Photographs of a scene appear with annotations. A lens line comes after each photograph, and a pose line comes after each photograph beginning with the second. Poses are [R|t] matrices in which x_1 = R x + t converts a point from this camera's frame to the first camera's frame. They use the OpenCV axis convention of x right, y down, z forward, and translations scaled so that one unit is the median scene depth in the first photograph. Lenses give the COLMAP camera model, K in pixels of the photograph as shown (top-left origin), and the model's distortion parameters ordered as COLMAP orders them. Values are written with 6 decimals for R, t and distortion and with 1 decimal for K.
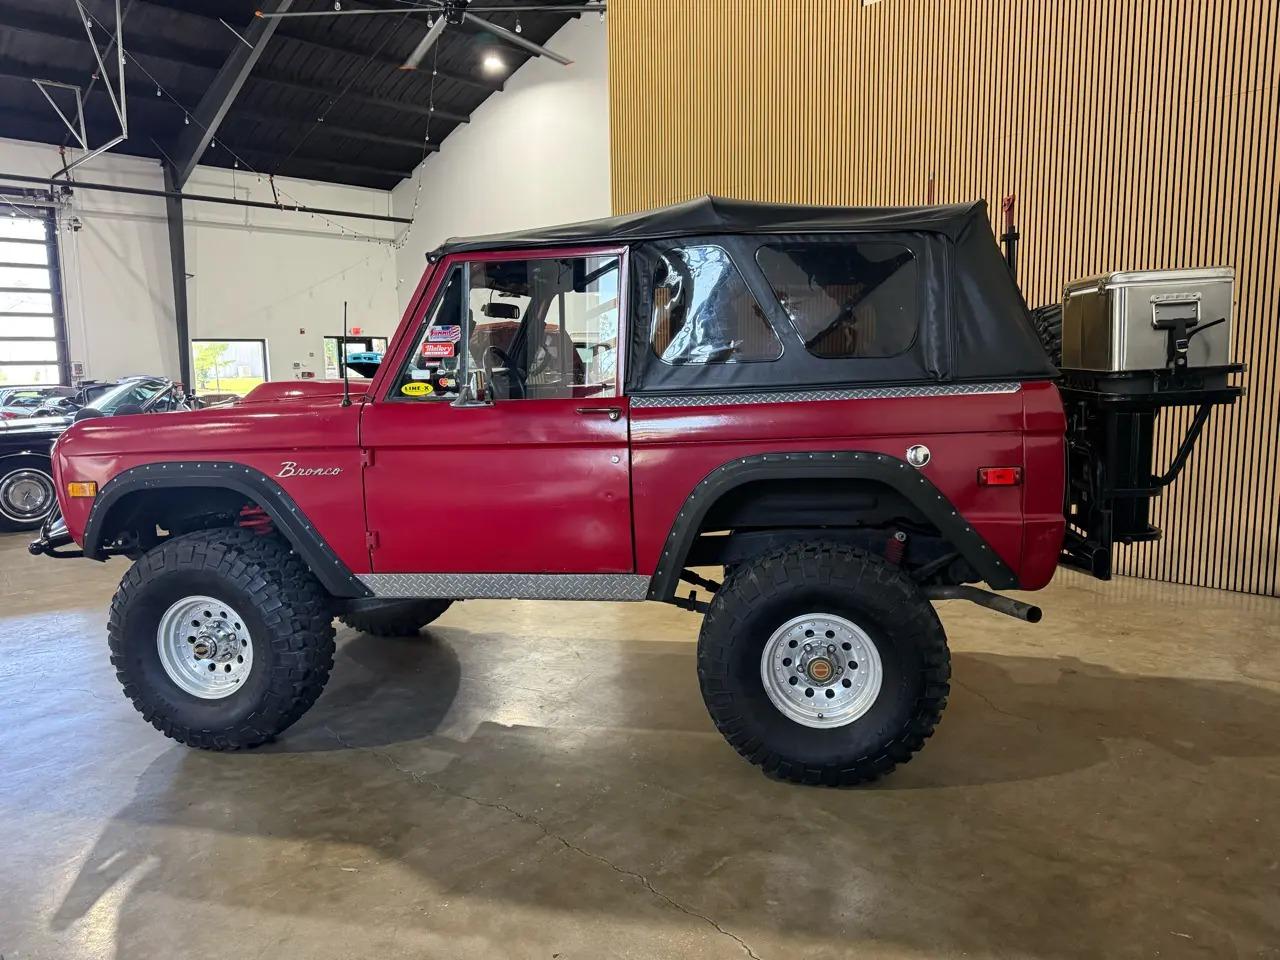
lens RADIAL K [[914.7, 0, 639.7], [0, 914.7, 476.0], [0, 0, 1]] dist [0.036698, -0.043153]
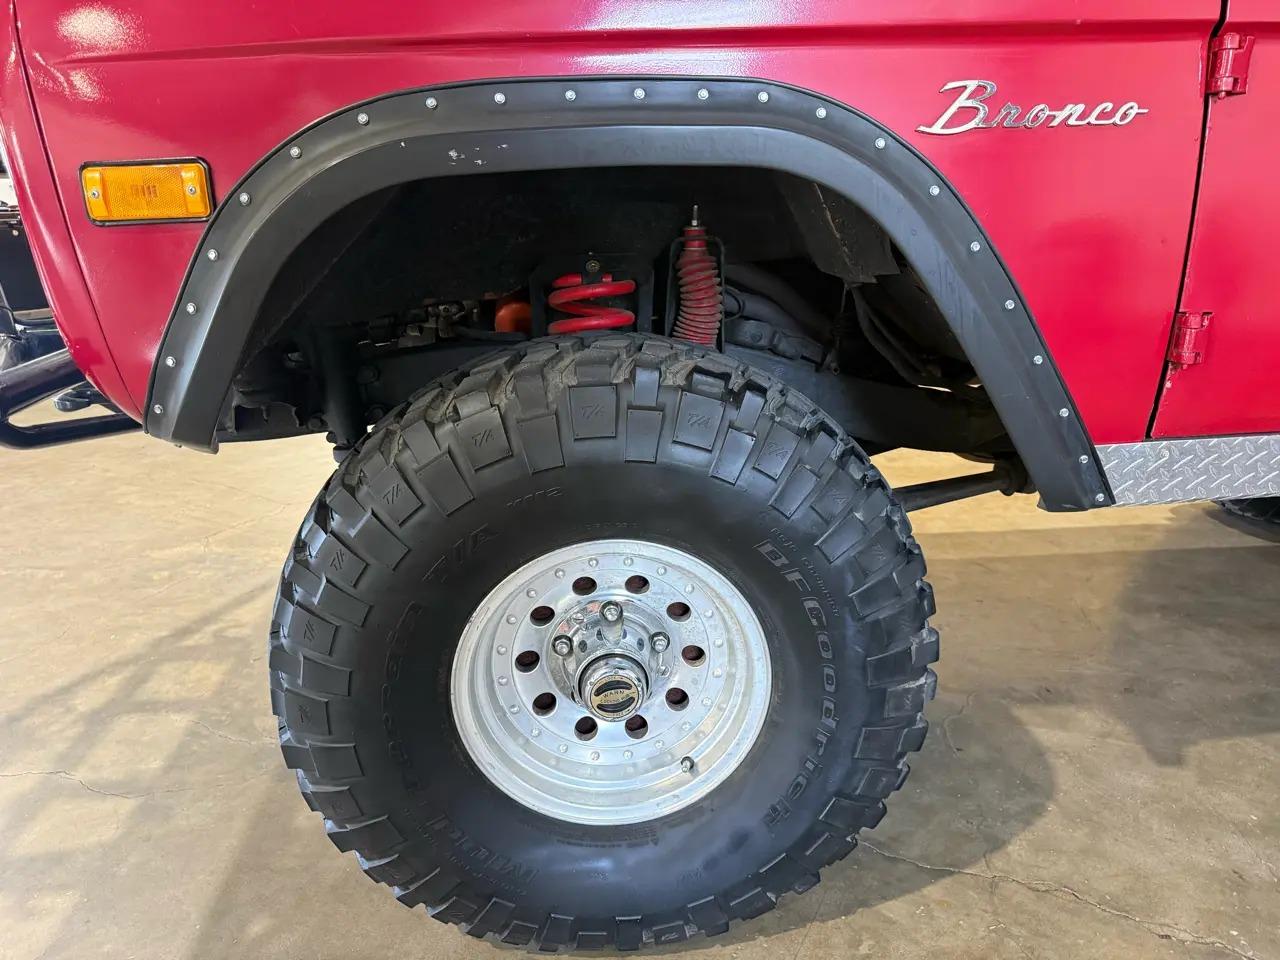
lens RADIAL K [[914.7, 0, 638.4], [0, 914.7, 478.7], [0, 0, 1]] dist [0.036698, -0.043153]
pose [[0.964790, -0.068951, 0.253824, -0.560457], [0.024666, 0.984494, 0.173678, 0.055874], [-0.261863, -0.161302, 0.951530, 0.717184]]
